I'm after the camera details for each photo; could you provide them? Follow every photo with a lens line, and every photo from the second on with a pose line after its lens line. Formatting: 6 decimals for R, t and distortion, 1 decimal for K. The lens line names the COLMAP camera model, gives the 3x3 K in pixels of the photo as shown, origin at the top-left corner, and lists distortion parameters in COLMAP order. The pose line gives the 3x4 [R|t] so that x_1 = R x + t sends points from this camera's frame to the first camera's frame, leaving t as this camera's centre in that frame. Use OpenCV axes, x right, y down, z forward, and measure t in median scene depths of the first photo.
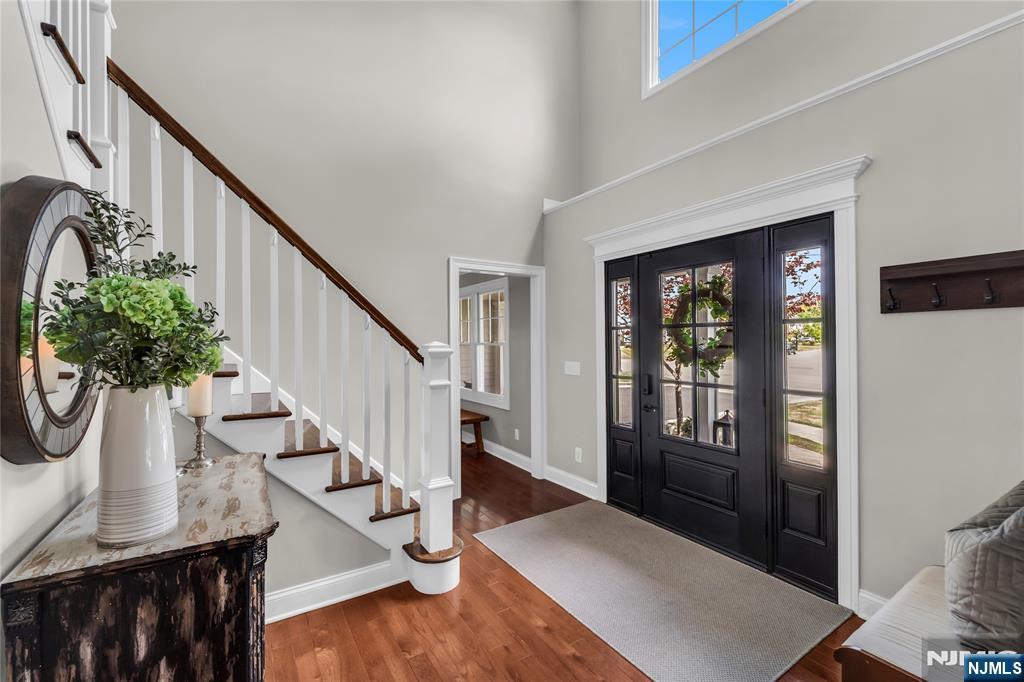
lens RADIAL K [[424.7, 0, 512.0], [0, 424.7, 341.0], [0, 0, 1]] dist [-0.001478, -0.000267]
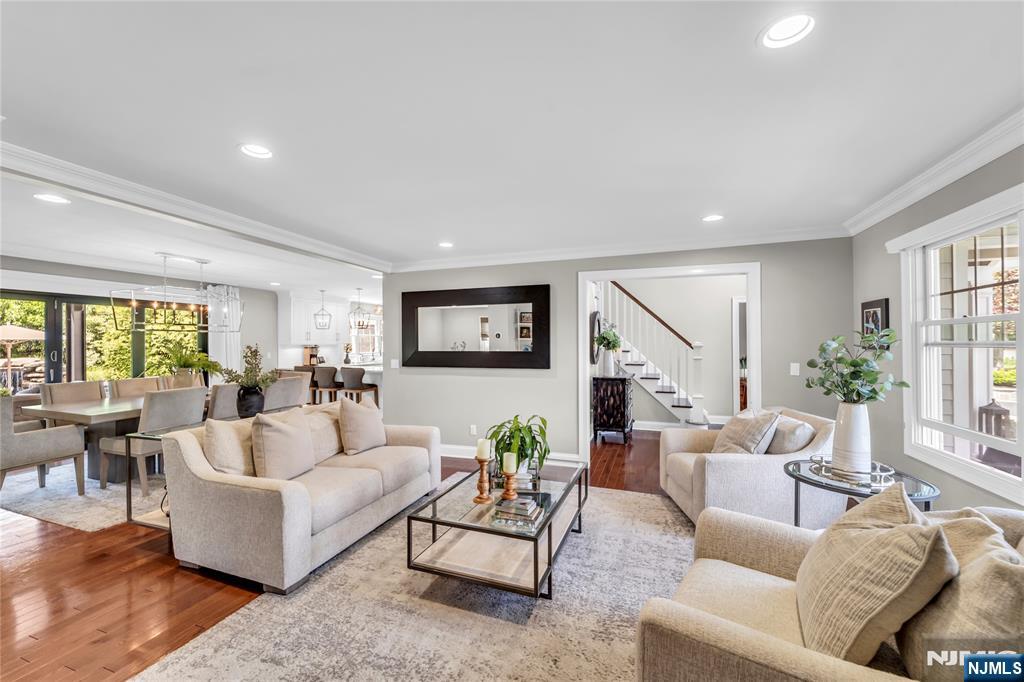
lens RADIAL K [[424.7, 0, 512.0], [0, 424.7, 341.0], [0, 0, 1]] dist [-0.001478, -0.000267]
pose [[0.619496, 0.001722, -0.784998, 2.736133], [-0.005905, 0.999980, -0.002467, 0.021886], [0.784978, 0.006164, 0.619493, -3.482775]]
